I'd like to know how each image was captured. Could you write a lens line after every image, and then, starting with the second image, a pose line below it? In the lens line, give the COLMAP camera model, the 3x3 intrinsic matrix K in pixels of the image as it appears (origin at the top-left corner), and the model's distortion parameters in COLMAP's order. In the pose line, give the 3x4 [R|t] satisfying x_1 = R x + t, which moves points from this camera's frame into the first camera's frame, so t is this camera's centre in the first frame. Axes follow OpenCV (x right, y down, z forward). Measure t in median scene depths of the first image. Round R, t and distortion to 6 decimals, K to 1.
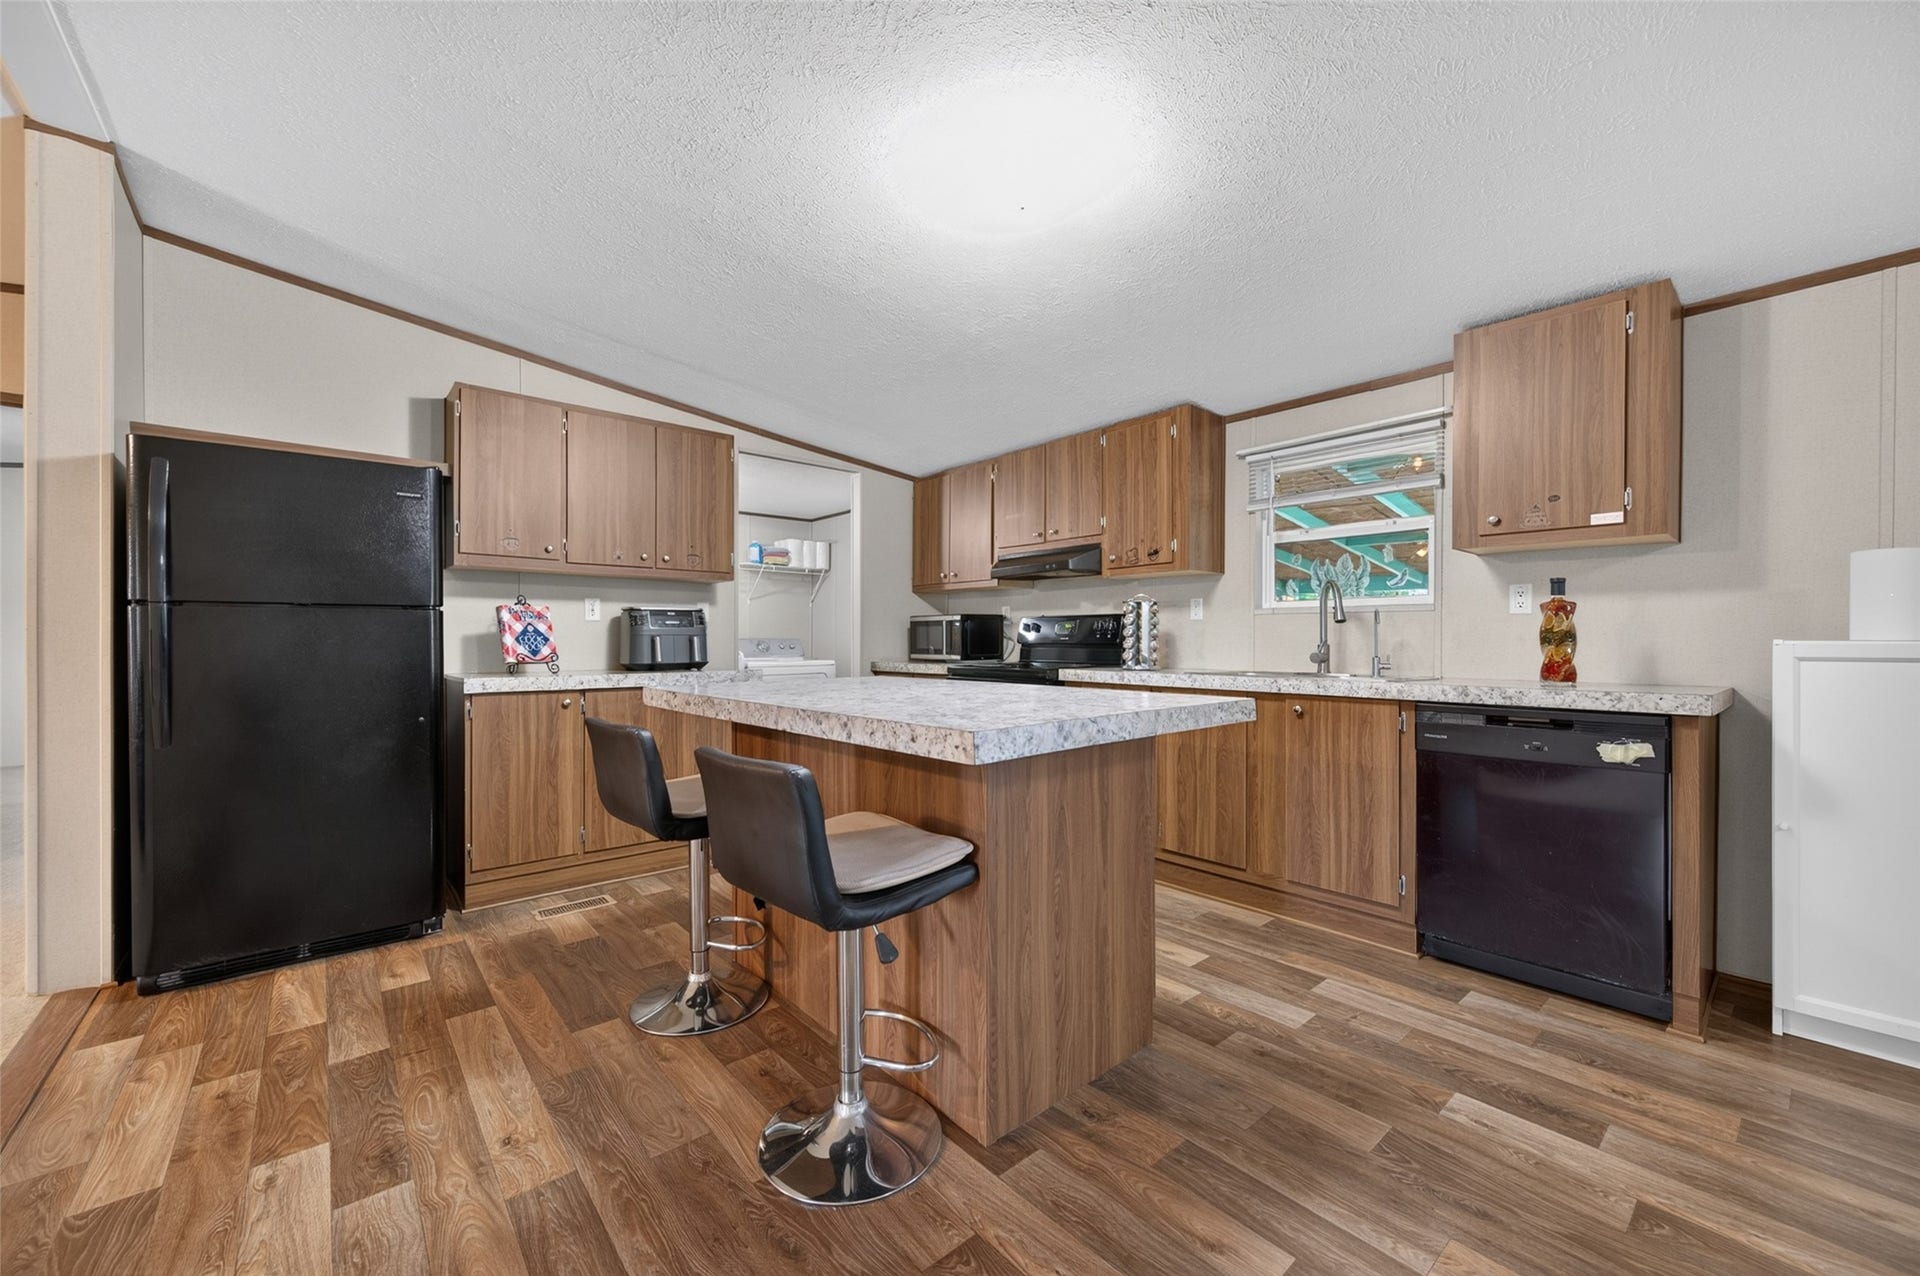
lens RADIAL K [[743.3, 0, 962.8], [0, 743.3, 645.3], [0, 0, 1]] dist [0.006601, -0.001806]
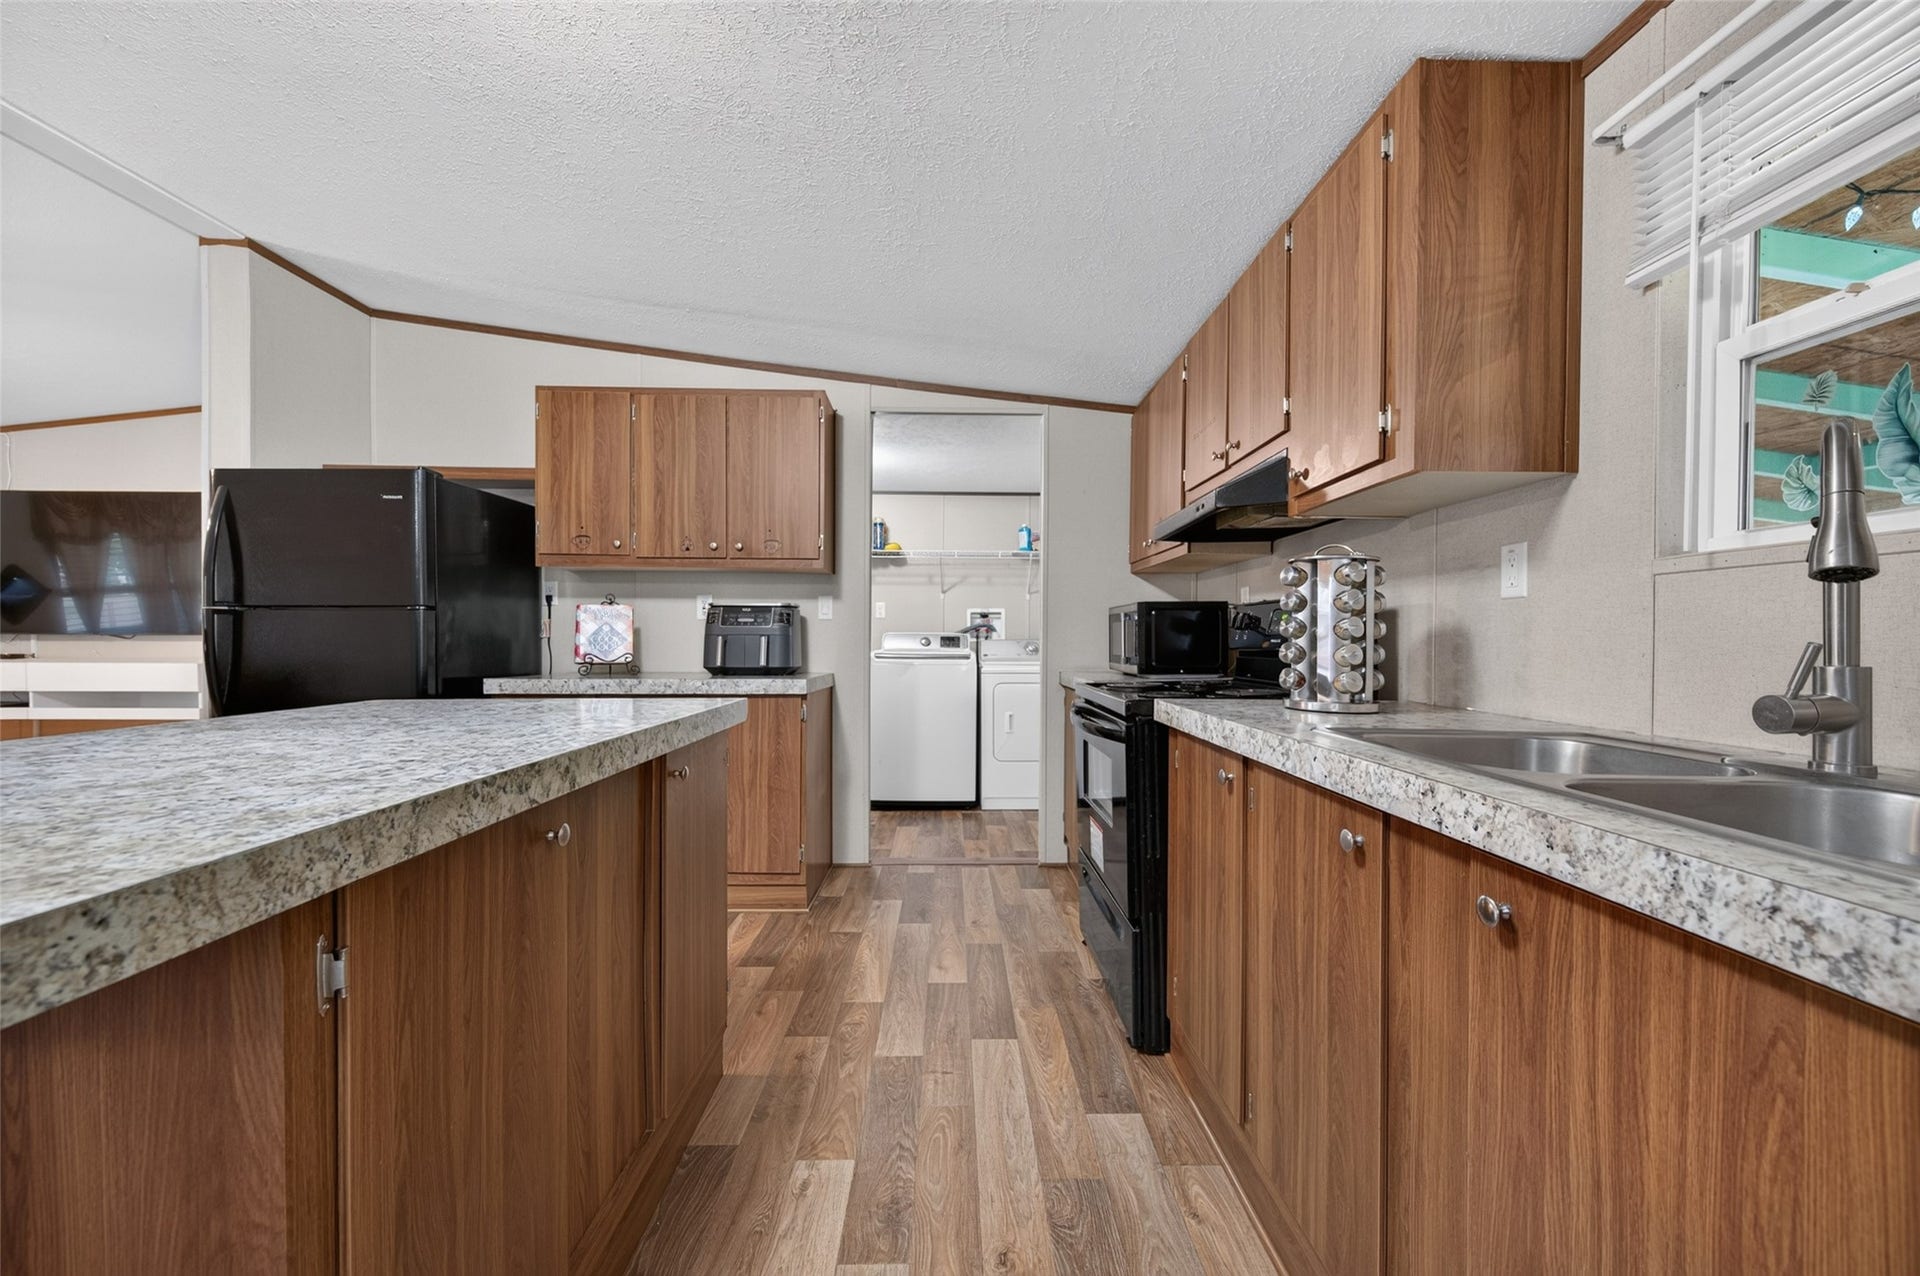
lens RADIAL K [[743.3, 0, 968.1], [0, 743.3, 641.9], [0, 0, 1]] dist [0.006601, -0.001806]
pose [[0.767477, 0.005057, -0.641057, 0.477505], [-0.007805, 0.999968, -0.001456, -0.008351], [0.641029, 0.006121, 0.767492, 0.674492]]
